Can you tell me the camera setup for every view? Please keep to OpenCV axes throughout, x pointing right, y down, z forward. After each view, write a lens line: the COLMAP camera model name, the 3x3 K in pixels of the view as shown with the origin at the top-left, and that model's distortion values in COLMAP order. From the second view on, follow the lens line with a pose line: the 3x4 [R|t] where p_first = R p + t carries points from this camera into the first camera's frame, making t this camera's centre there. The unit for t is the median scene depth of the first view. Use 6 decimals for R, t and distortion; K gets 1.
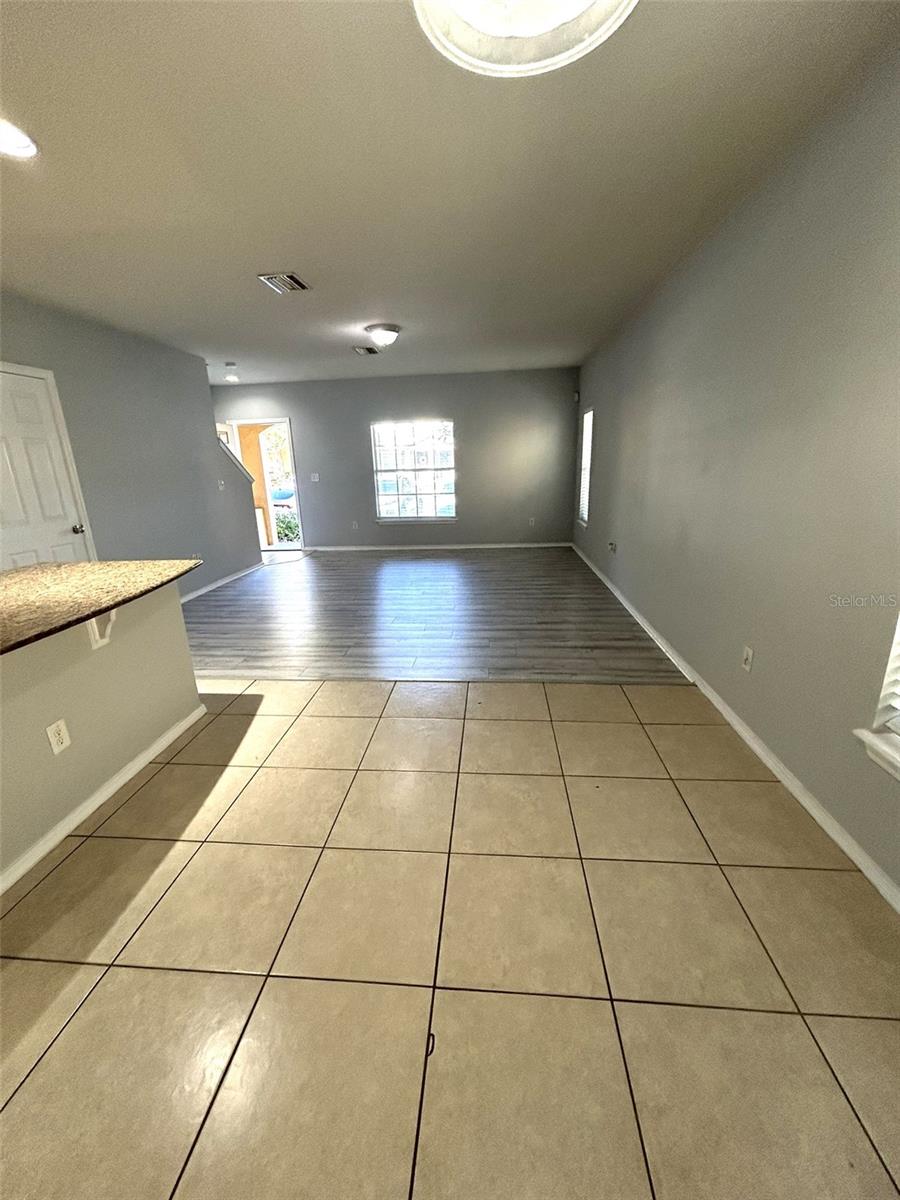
lens RADIAL K [[489.4, 0, 450.2], [0, 489.4, 603.7], [0, 0, 1]] dist [-0.000524, 0.001126]
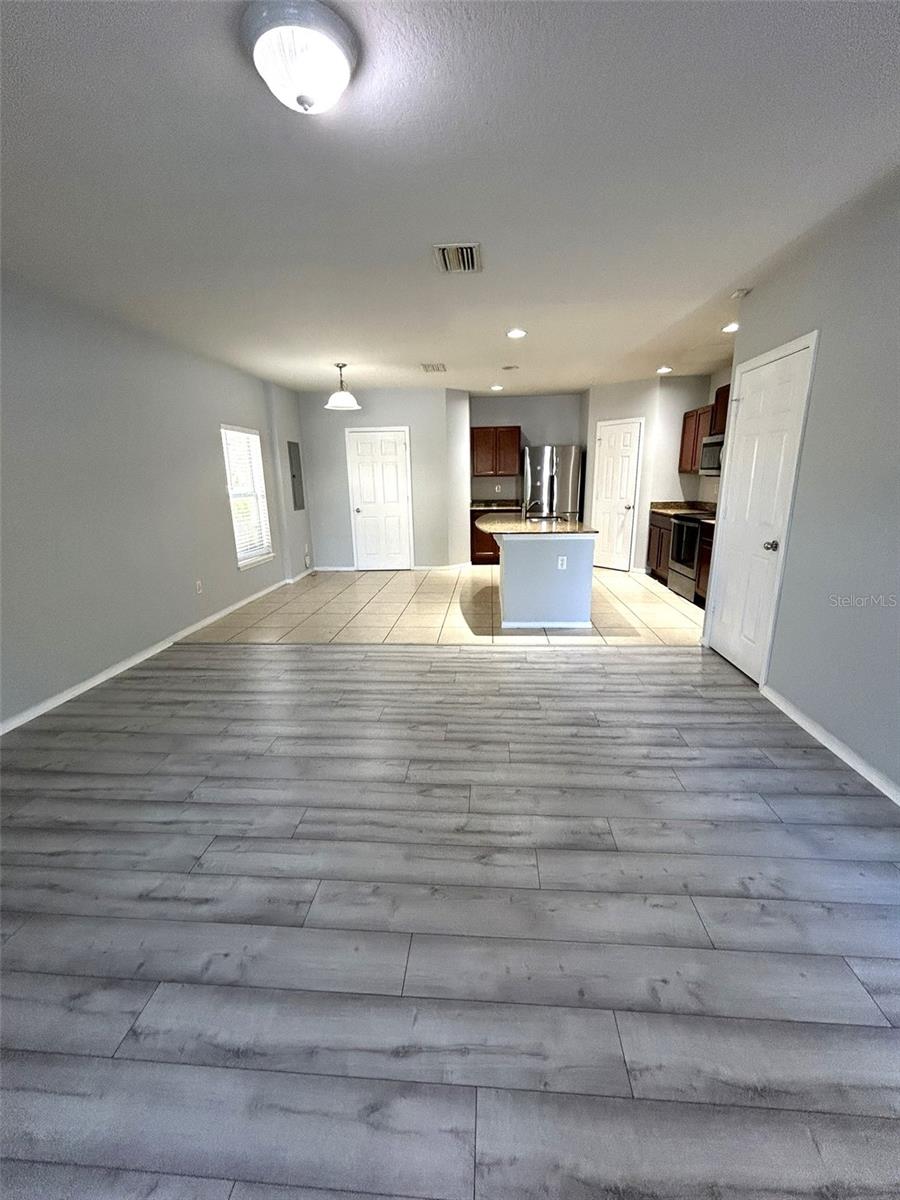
lens RADIAL K [[489.4, 0, 449.1], [0, 489.4, 596.2], [0, 0, 1]] dist [-0.000524, 0.001126]
pose [[-0.998748, 0.049708, 0.005702, -0.259924], [0.045748, 0.861093, 0.506386, -0.520207], [0.020262, 0.506012, -0.862288, 1.768942]]
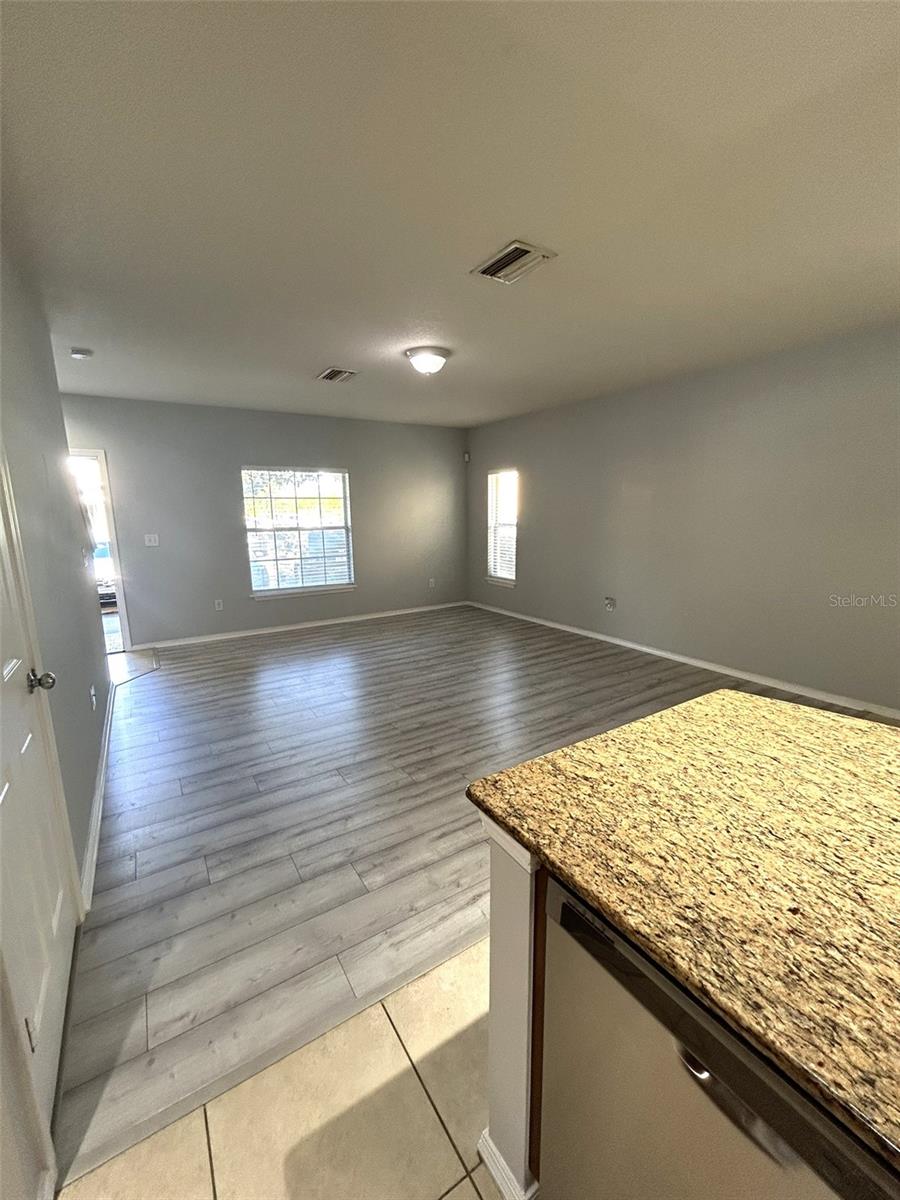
lens RADIAL K [[489.4, 0, 453.0], [0, 489.4, 605.8], [0, 0, 1]] dist [-0.000524, 0.001126]
pose [[0.789262, -0.096166, 0.606480, -0.758867], [0.161101, 0.985493, -0.053389, -0.142409], [-0.592548, 0.139842, 0.793304, 0.509408]]
